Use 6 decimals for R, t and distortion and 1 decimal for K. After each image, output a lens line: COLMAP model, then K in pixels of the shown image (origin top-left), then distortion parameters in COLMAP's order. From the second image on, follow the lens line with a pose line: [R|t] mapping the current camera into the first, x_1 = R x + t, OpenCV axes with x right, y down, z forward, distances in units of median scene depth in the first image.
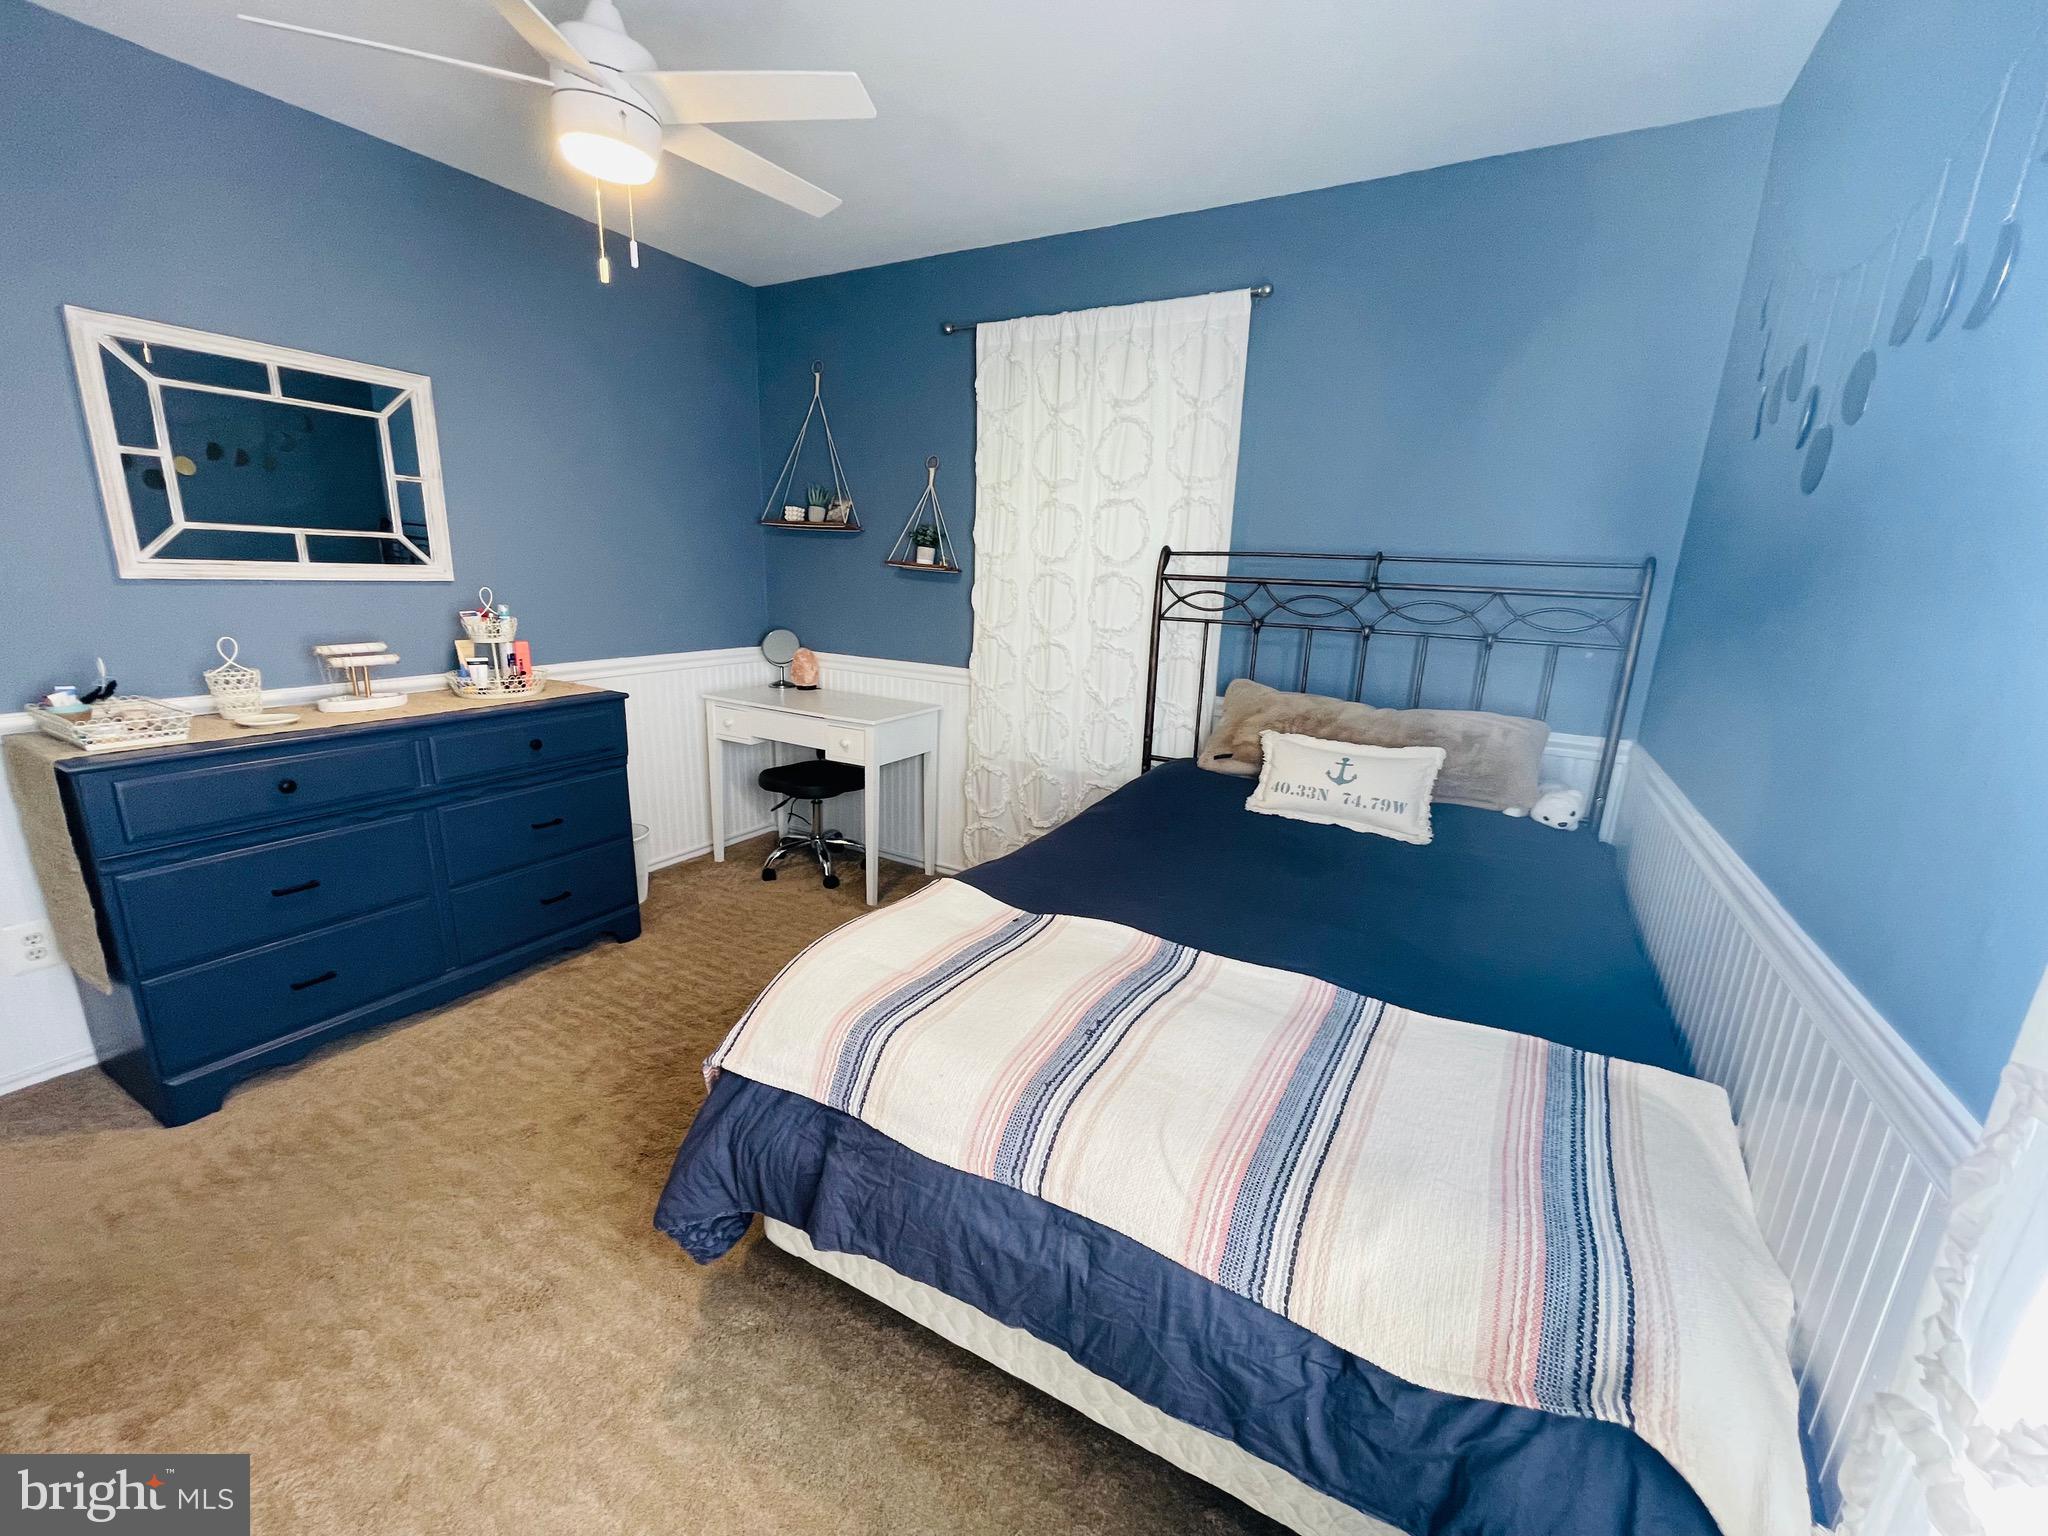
lens RADIAL K [[825.8, 0, 1020.8], [0, 825.8, 773.2], [0, 0, 1]] dist [-0.011972, -0.000140]
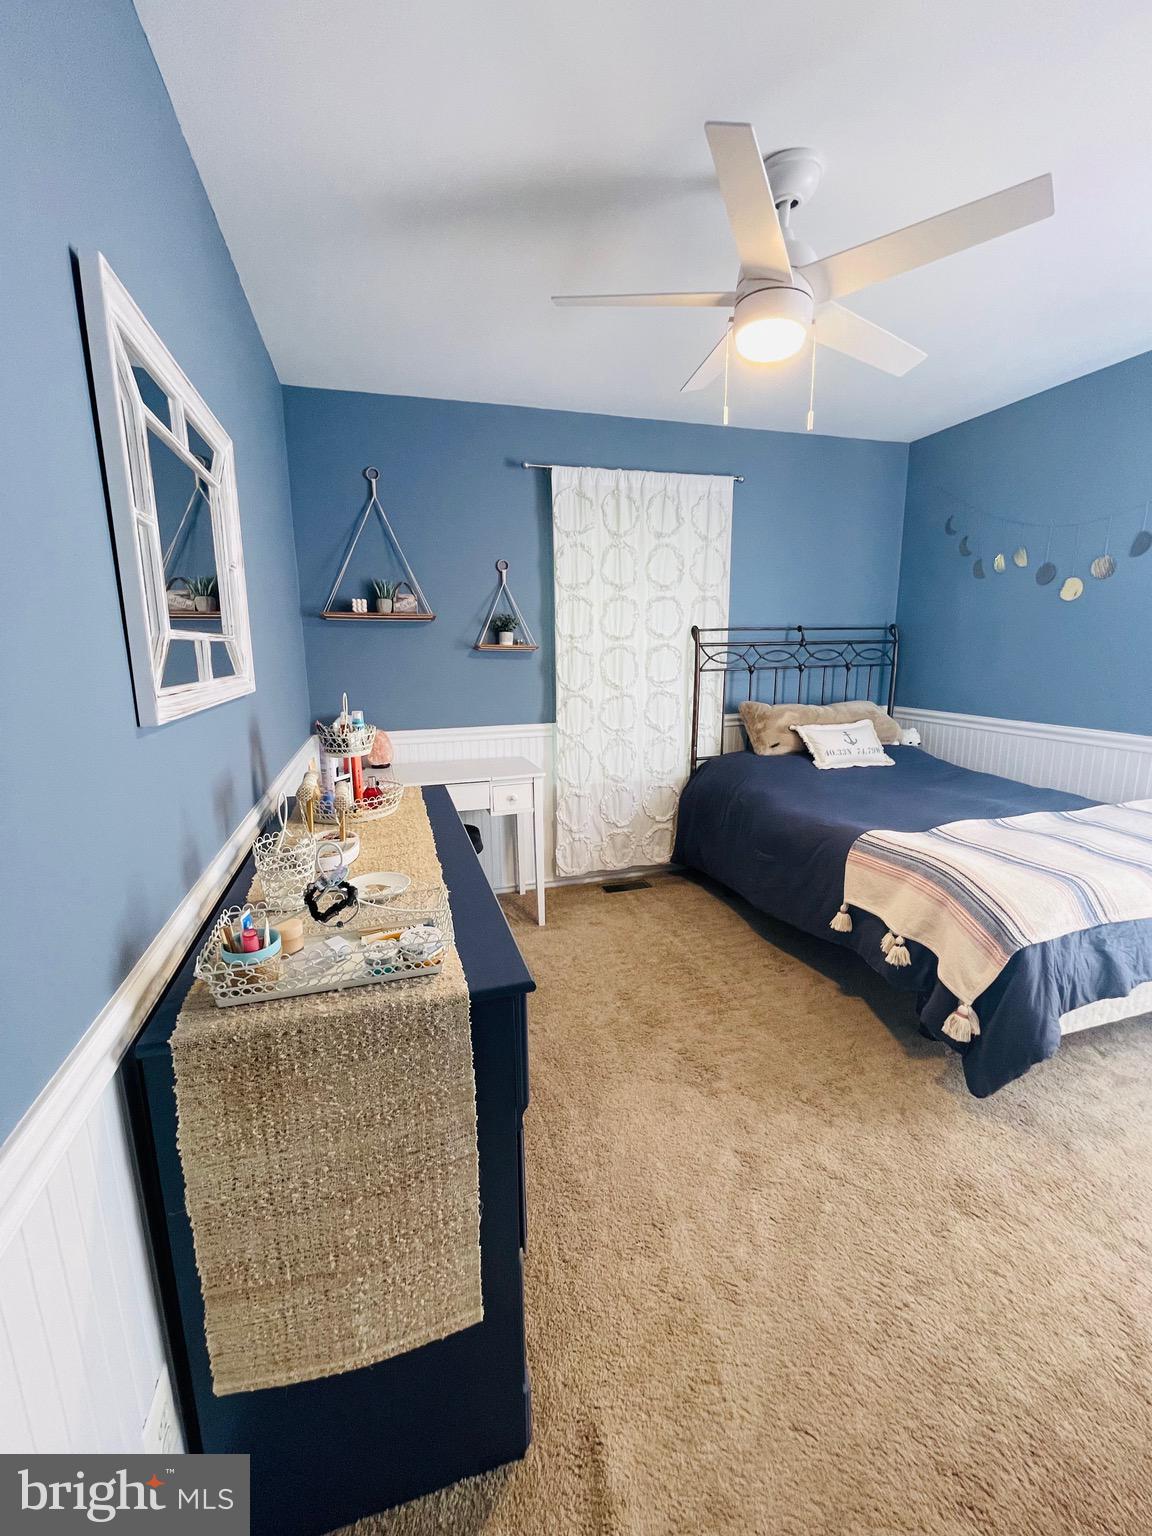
lens RADIAL K [[619.3, 0, 569.4], [0, 619.3, 762.3], [0, 0, 1]] dist [-0.011972, -0.000140]
pose [[0.696275, -0.182455, 0.694199, -0.866823], [0.213528, 0.976018, 0.042358, -0.120280], [-0.685279, 0.118738, 0.718536, 0.338558]]
